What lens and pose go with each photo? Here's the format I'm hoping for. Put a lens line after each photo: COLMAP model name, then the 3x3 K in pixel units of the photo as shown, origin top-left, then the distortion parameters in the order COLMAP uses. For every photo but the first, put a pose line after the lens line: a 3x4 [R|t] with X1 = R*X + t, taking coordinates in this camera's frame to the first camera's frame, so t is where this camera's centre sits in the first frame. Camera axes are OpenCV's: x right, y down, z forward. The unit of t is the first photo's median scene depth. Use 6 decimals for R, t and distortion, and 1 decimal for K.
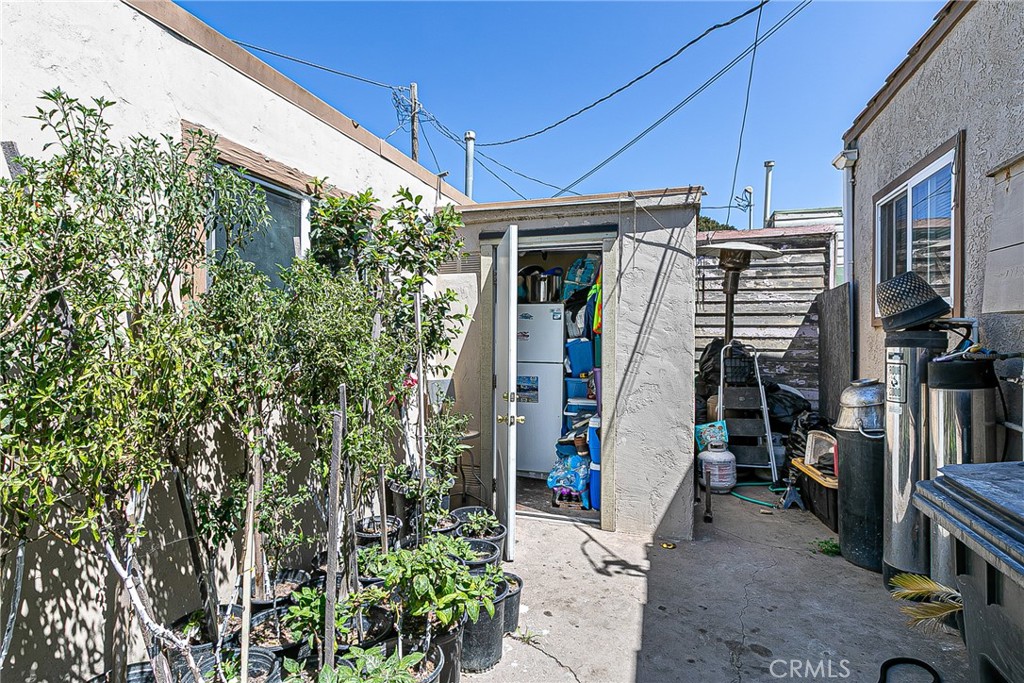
lens RADIAL K [[504.5, 0, 513.6], [0, 504.5, 341.3], [0, 0, 1]] dist [-0.000368, -0.000780]
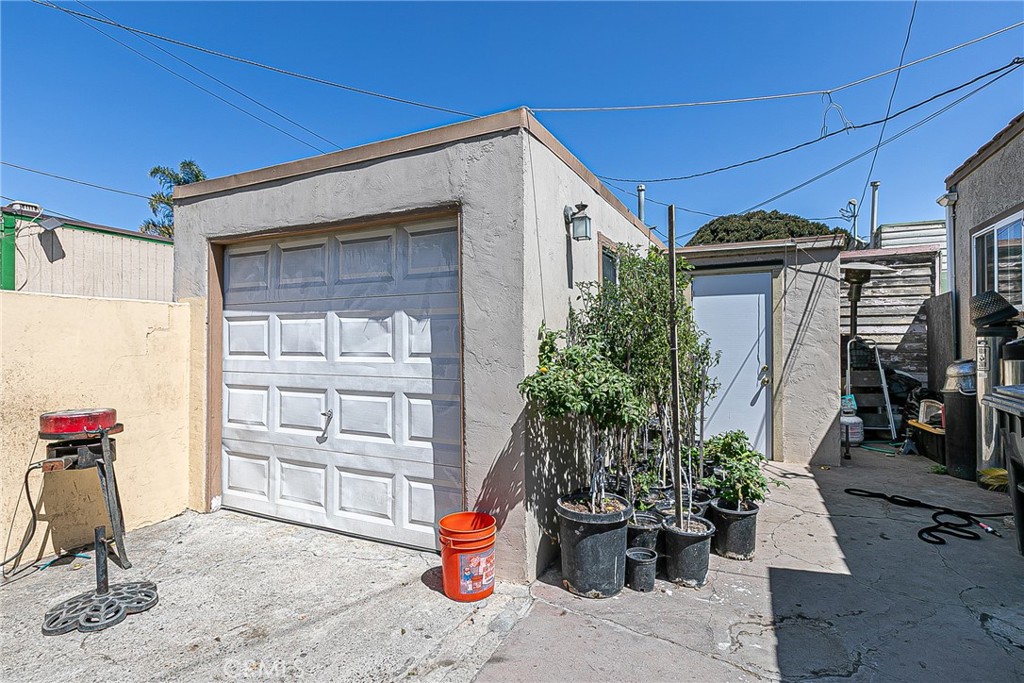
lens RADIAL K [[509.4, 0, 512.0], [0, 509.4, 341.5], [0, 0, 1]] dist [-0.002268, -0.000210]
pose [[0.991071, -0.012329, -0.132764, -0.307088], [0.011652, 0.999915, -0.005882, 0.010618], [0.132825, 0.004282, 0.991130, -0.480410]]
